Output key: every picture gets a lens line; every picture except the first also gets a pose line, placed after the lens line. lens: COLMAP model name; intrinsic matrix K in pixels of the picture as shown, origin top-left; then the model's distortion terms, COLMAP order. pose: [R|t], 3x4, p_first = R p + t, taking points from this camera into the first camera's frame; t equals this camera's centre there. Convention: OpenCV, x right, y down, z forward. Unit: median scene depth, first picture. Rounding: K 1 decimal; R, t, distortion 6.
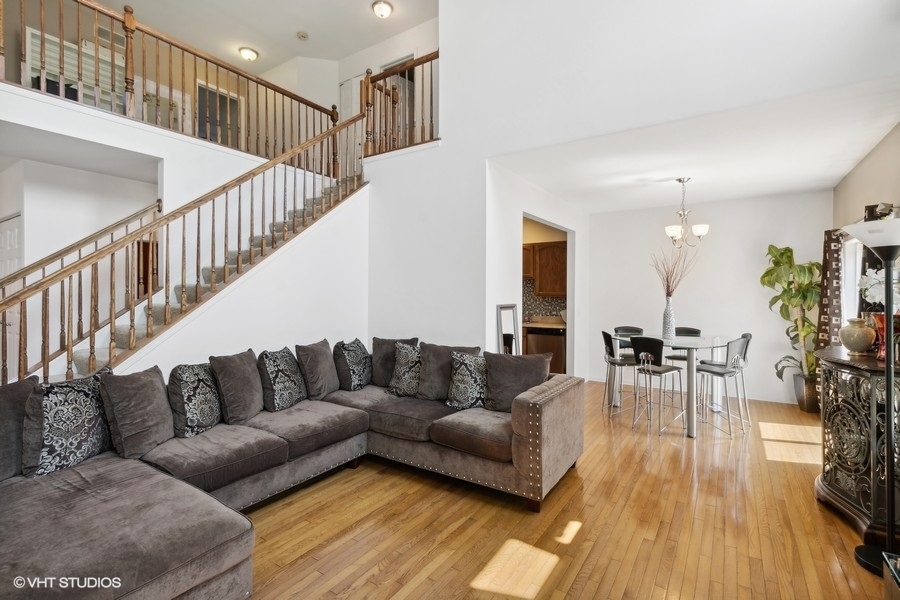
lens RADIAL K [[416.7, 0, 455.3], [0, 416.7, 297.1], [0, 0, 1]] dist [0.010860, -0.000282]
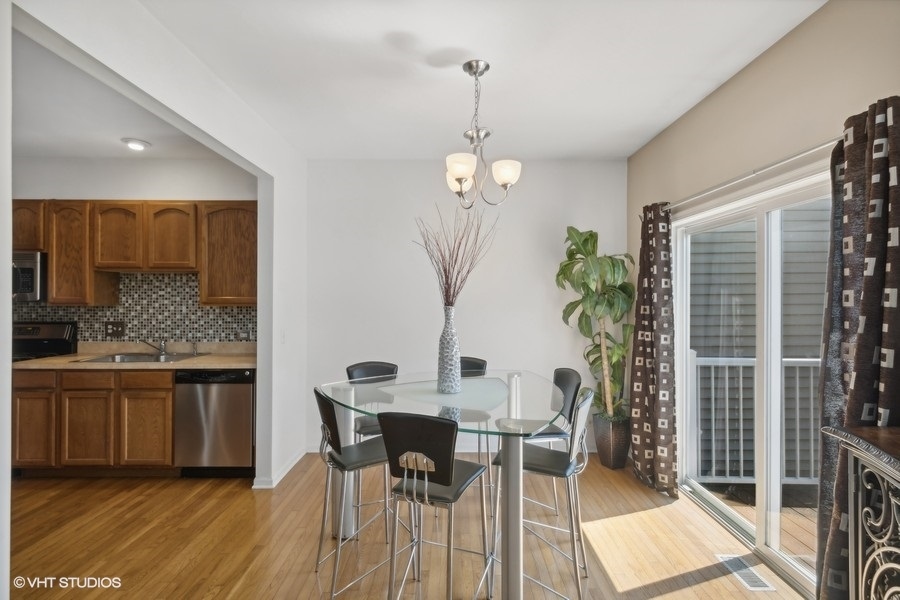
lens RADIAL K [[416.7, 0, 455.3], [0, 416.7, 297.1], [0, 0, 1]] dist [0.010860, -0.000282]
pose [[0.828432, -0.001215, 0.560089, 0.248008], [0.006796, 0.999946, -0.007882, -0.008022], [-0.560049, 0.010336, 0.828395, 0.604559]]
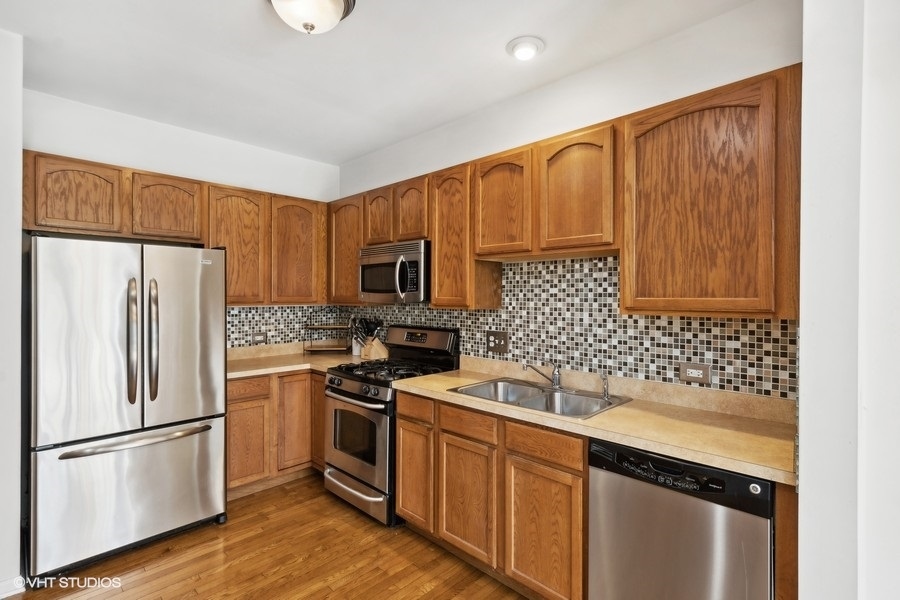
lens RADIAL K [[416.7, 0, 455.3], [0, 416.7, 297.1], [0, 0, 1]] dist [0.010860, -0.000282]
pose [[0.983593, 0.000017, -0.180400, 0.203323], [-0.001815, 0.999950, -0.009799, -0.013552], [0.180390, 0.009966, 0.983545, 1.077960]]
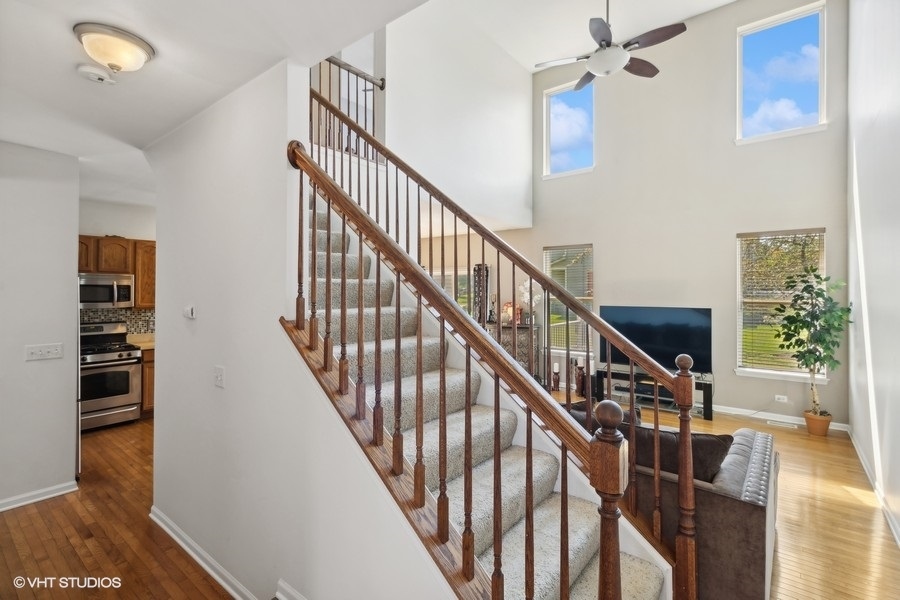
lens RADIAL K [[433.0, 0, 444.8], [0, 433.0, 292.9], [0, 0, 1]] dist [0.001286, -0.000120]
pose [[0.098664, -0.008969, 0.995080, -1.031021], [0.010729, 0.999911, 0.007949, -0.050034], [-0.995063, 0.009892, 0.098752, 0.690050]]
